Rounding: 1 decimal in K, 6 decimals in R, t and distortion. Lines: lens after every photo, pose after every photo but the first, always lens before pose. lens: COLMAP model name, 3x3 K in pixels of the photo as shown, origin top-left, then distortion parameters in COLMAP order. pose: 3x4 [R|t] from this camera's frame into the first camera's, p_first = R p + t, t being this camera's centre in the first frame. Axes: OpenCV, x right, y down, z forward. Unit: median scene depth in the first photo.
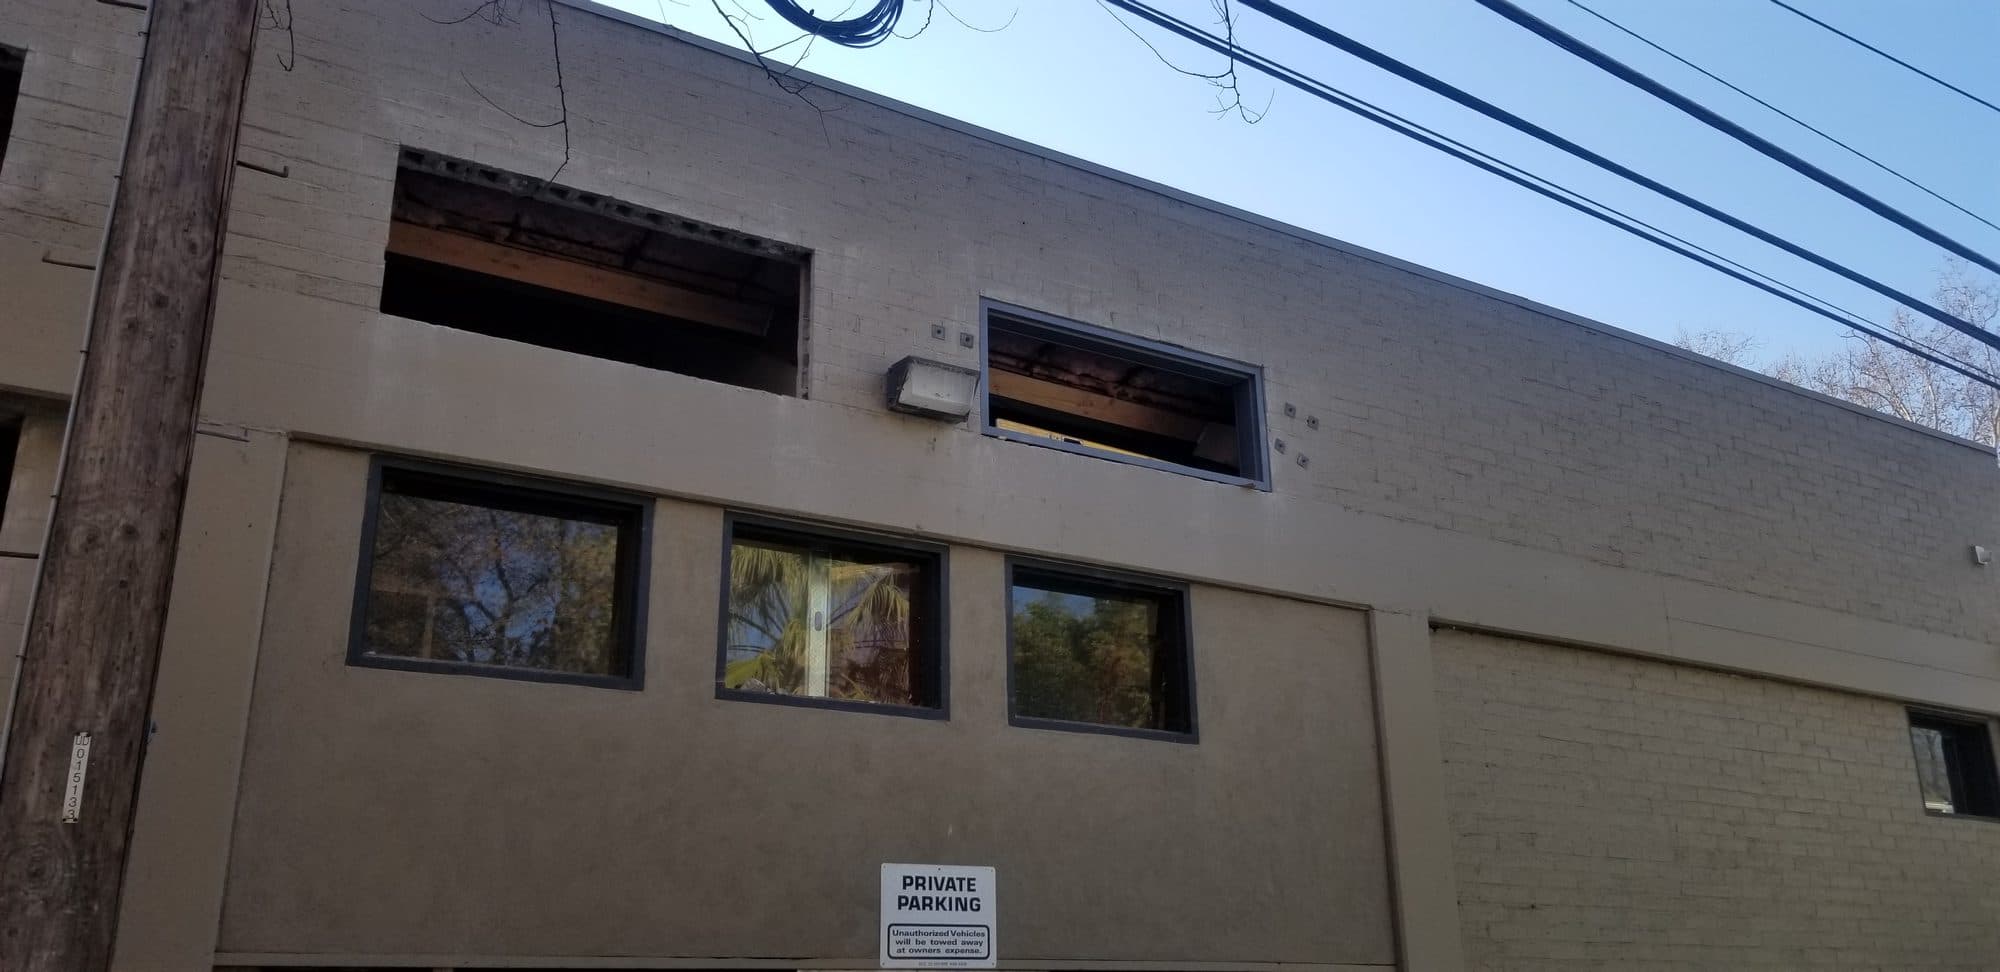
lens RADIAL K [[1512.6, 0, 1005.0], [0, 1512.6, 482.3], [0, 0, 1]] dist [0.062257, -0.123594]
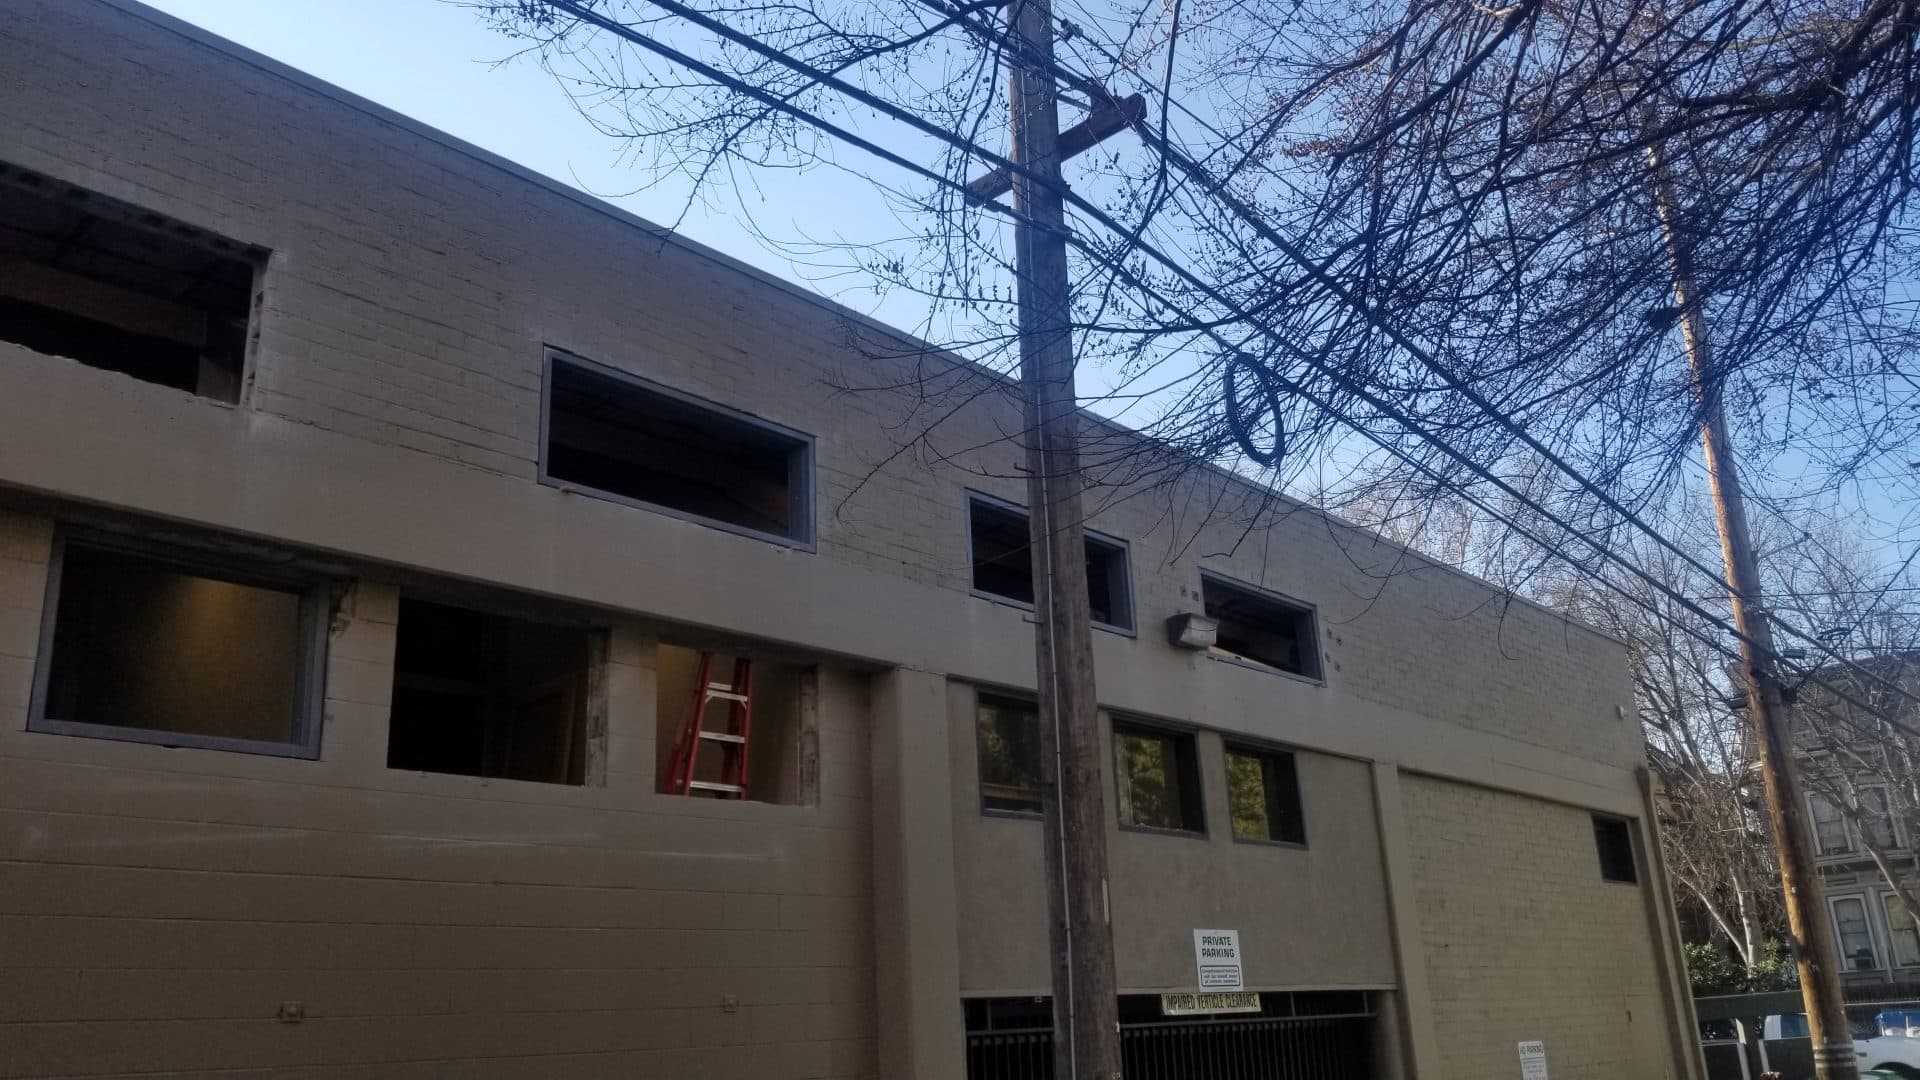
lens RADIAL K [[1468.0, 0, 960.0], [0, 1468.0, 540.0], [0, 0, 1]] dist [-0.001757, -0.002386]
pose [[0.959164, 0.055502, 0.277351, -0.654373], [-0.056005, 0.998412, -0.006112, -0.122613], [-0.277249, -0.009671, 0.960749, -0.380466]]
